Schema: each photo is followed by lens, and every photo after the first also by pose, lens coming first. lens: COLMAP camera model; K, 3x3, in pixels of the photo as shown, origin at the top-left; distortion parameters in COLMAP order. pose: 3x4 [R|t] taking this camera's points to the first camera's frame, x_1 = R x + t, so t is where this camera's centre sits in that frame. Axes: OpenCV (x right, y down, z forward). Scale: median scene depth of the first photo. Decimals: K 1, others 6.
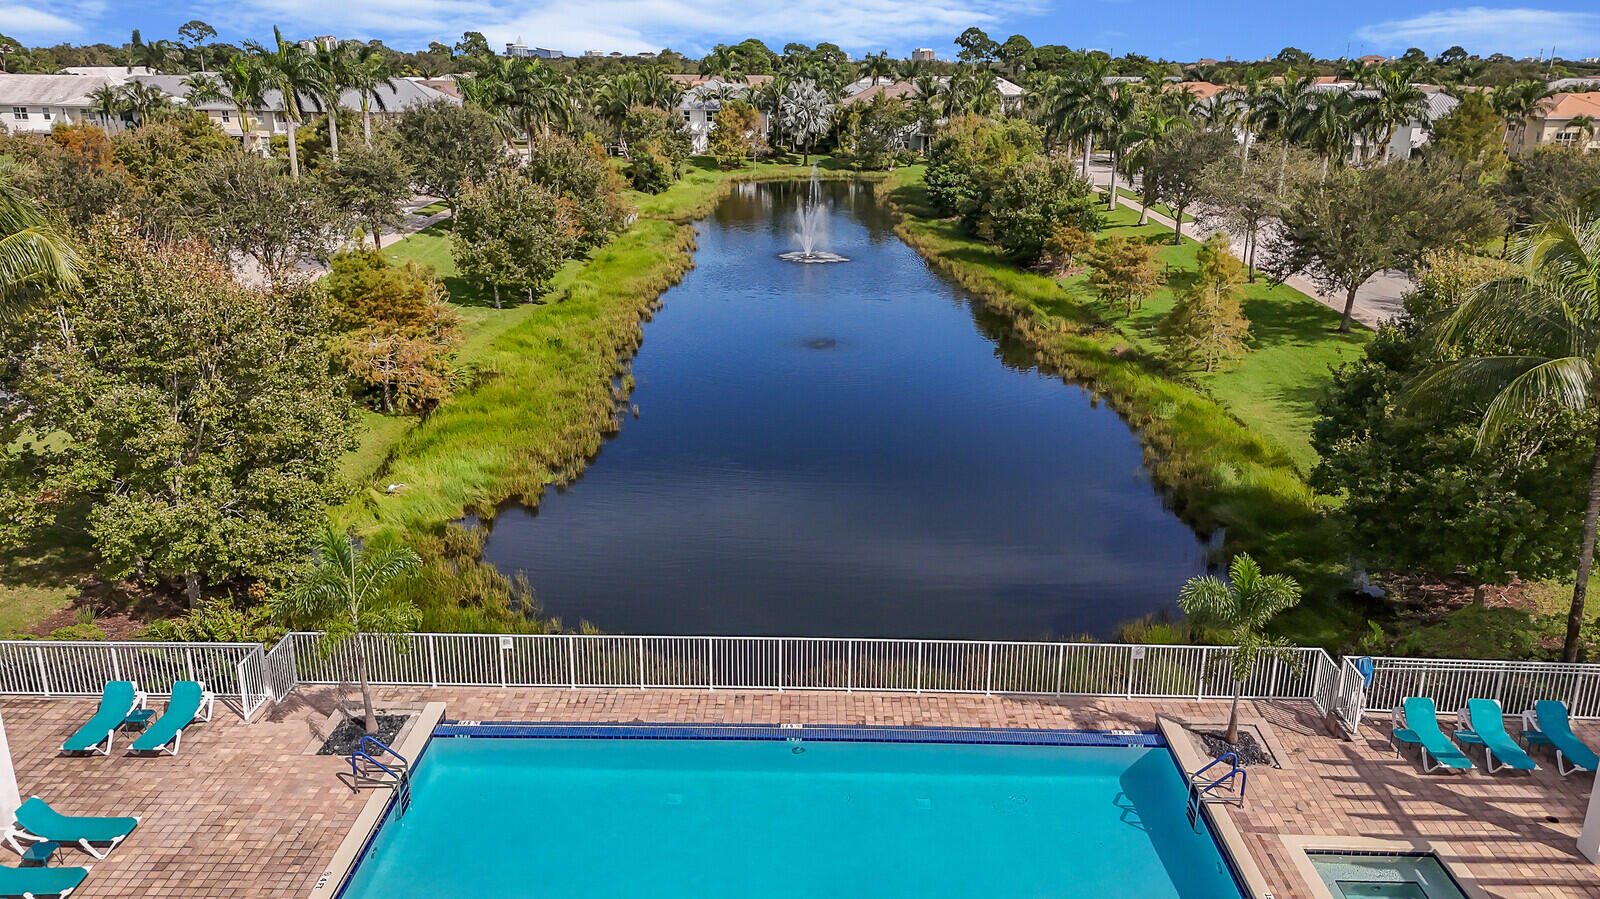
lens RADIAL K [[1179.7, 0, 800.0], [0, 1179.7, 449.5], [0, 0, 1]] dist [0.051825, -0.004095]
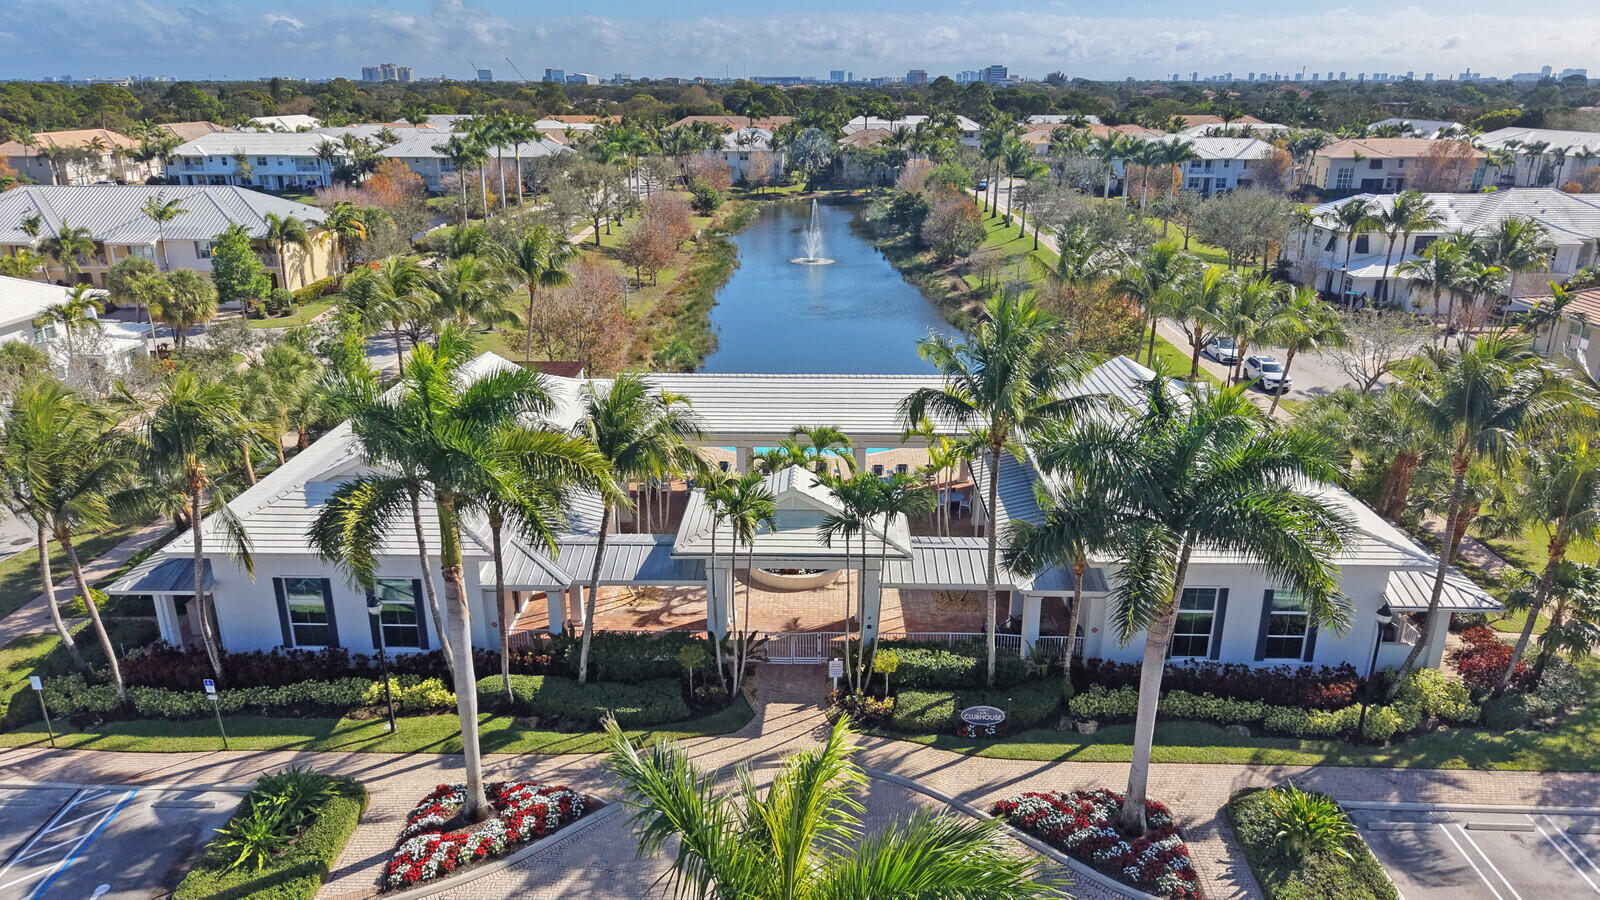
lens RADIAL K [[1077.7, 0, 800.0], [0, 1077.7, 450.0], [0, 0, 1]] dist [0.036931, -0.000297]
pose [[0.999736, -0.019811, -0.011672, -0.000184], [0.019982, 0.999692, 0.014750, 0.041663], [0.011377, -0.014979, 0.999823, -0.271266]]
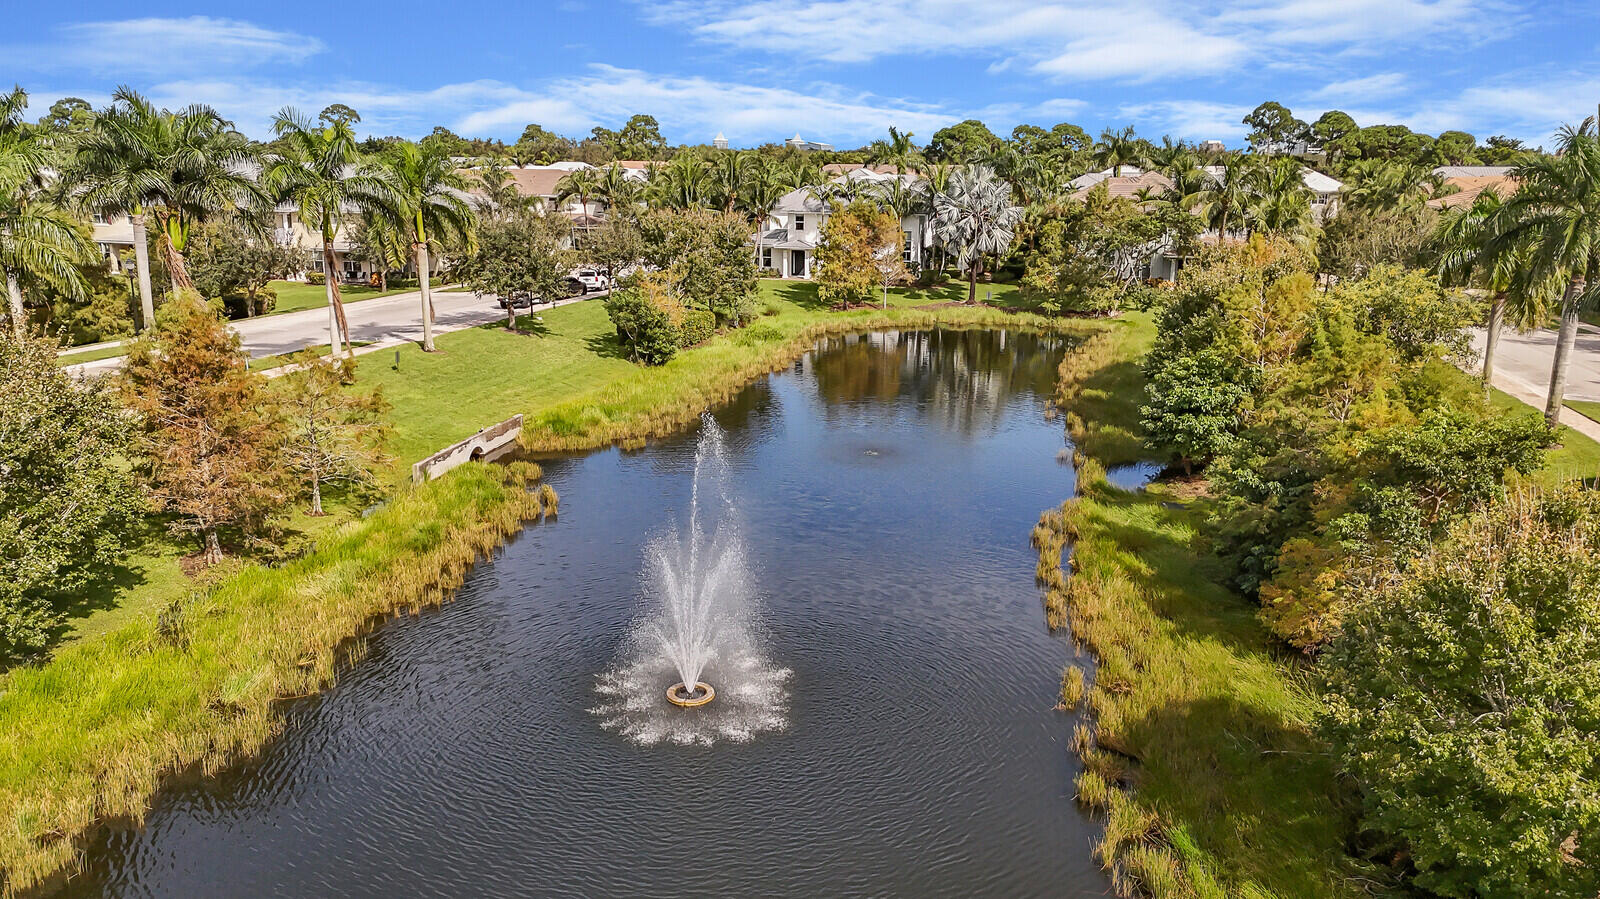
lens RADIAL K [[1179.7, 0, 800.0], [0, 1179.7, 449.5], [0, 0, 1]] dist [0.051825, -0.004095]
pose [[0.974687, 0.057096, -0.216159, 0.056438], [-0.072645, 0.995259, -0.064676, -0.118982], [0.211441, 0.078742, 0.974214, 0.390969]]
